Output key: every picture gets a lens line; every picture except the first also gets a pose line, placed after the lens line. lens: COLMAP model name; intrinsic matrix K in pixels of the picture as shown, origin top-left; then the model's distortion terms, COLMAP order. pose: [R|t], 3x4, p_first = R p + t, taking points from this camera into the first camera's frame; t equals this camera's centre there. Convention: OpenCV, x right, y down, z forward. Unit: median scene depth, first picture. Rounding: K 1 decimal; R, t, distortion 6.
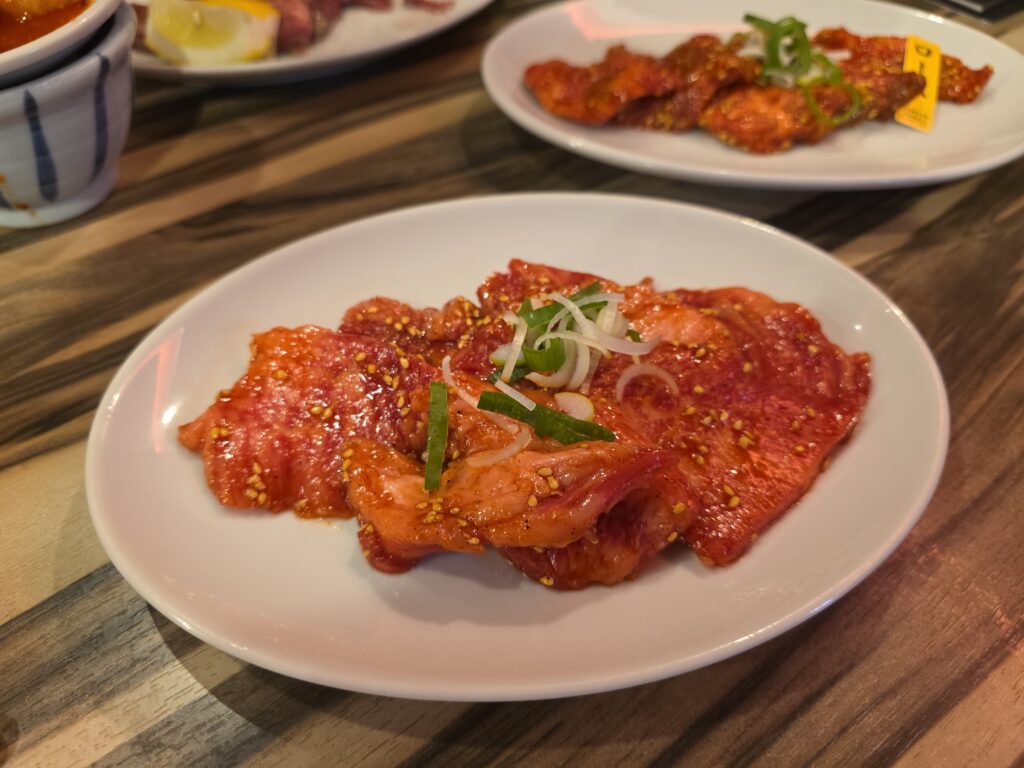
lens RADIAL K [[748.7, 0, 476.6], [0, 748.7, 381.3], [0, 0, 1]] dist [0.002906, -0.043294]
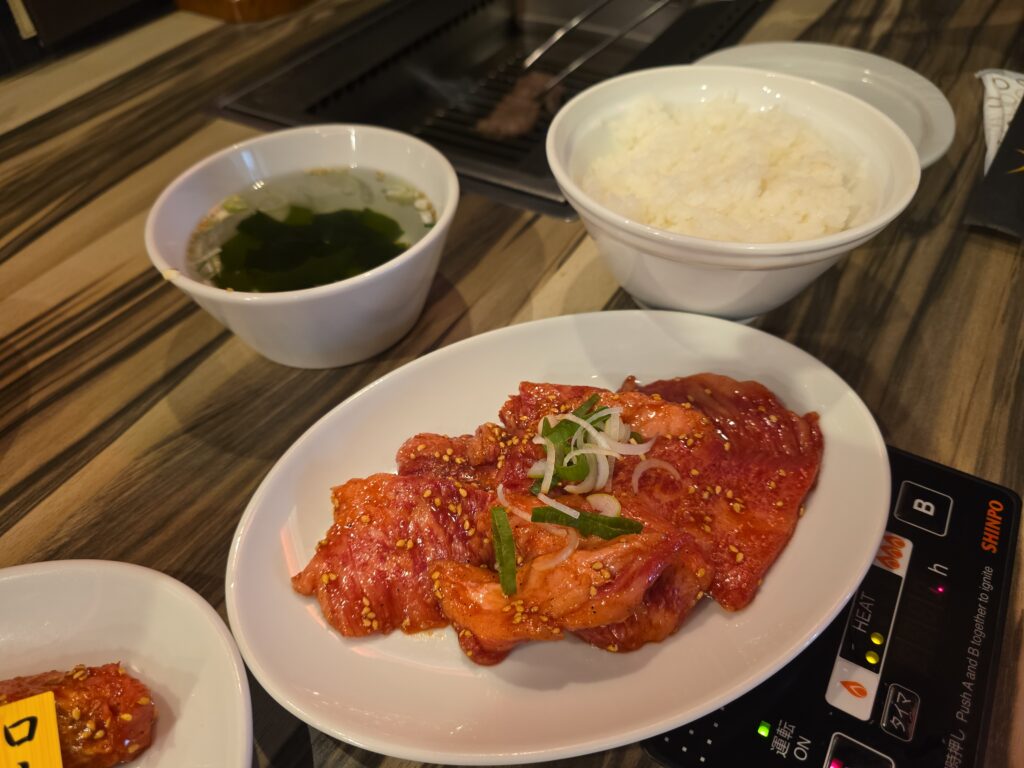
lens RADIAL K [[748.7, 0, 476.6], [0, 748.7, 381.3], [0, 0, 1]] dist [0.002906, -0.043294]
pose [[0.982846, -0.174687, 0.059149, -0.118881], [0.177119, 0.983429, -0.038693, -0.159474], [-0.051409, 0.048506, 0.997499, -0.266129]]
